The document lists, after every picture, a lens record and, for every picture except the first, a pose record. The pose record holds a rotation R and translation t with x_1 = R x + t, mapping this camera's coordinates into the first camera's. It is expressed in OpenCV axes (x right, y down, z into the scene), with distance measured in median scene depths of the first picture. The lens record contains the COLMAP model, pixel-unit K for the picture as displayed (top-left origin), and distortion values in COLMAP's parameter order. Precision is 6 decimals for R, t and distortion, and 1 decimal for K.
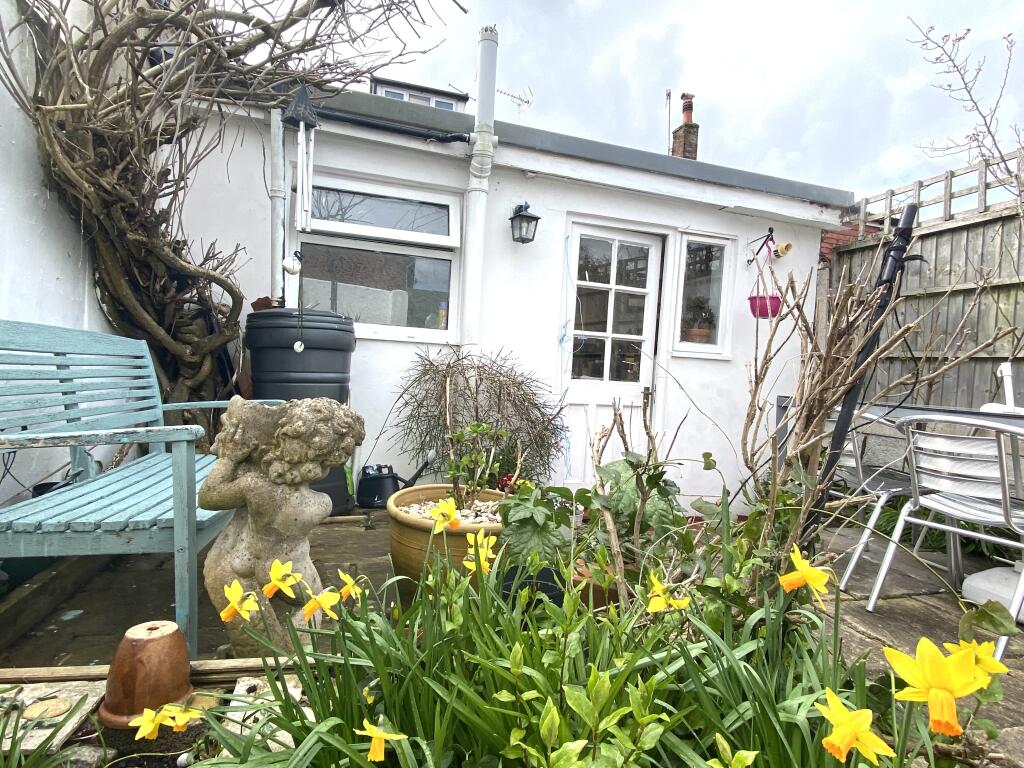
lens RADIAL K [[531.4, 0, 512.0], [0, 531.4, 384.0], [0, 0, 1]] dist [0.037770, -0.029597]
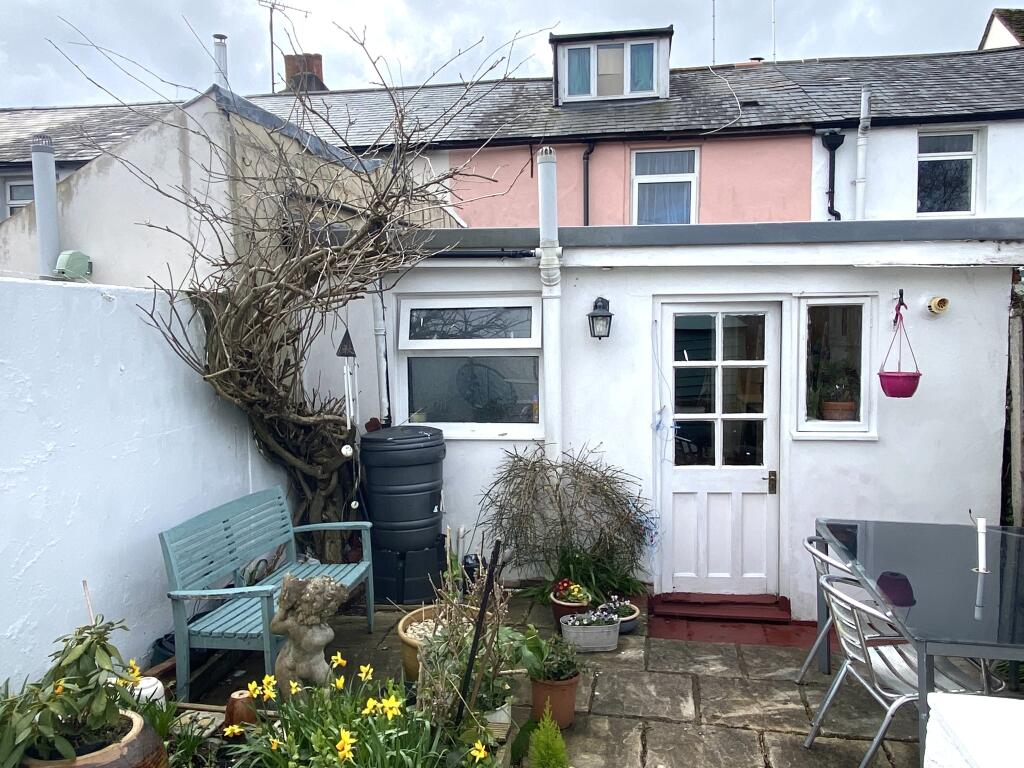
lens RADIAL K [[752.6, 0, 512.0], [0, 752.6, 384.0], [0, 0, 1]] dist [0.147012, -0.242172]
pose [[0.912431, -0.040958, -0.407176, 0.467117], [0.053864, 0.998342, 0.020278, -0.229223], [0.405671, -0.040434, 0.913124, -0.389207]]
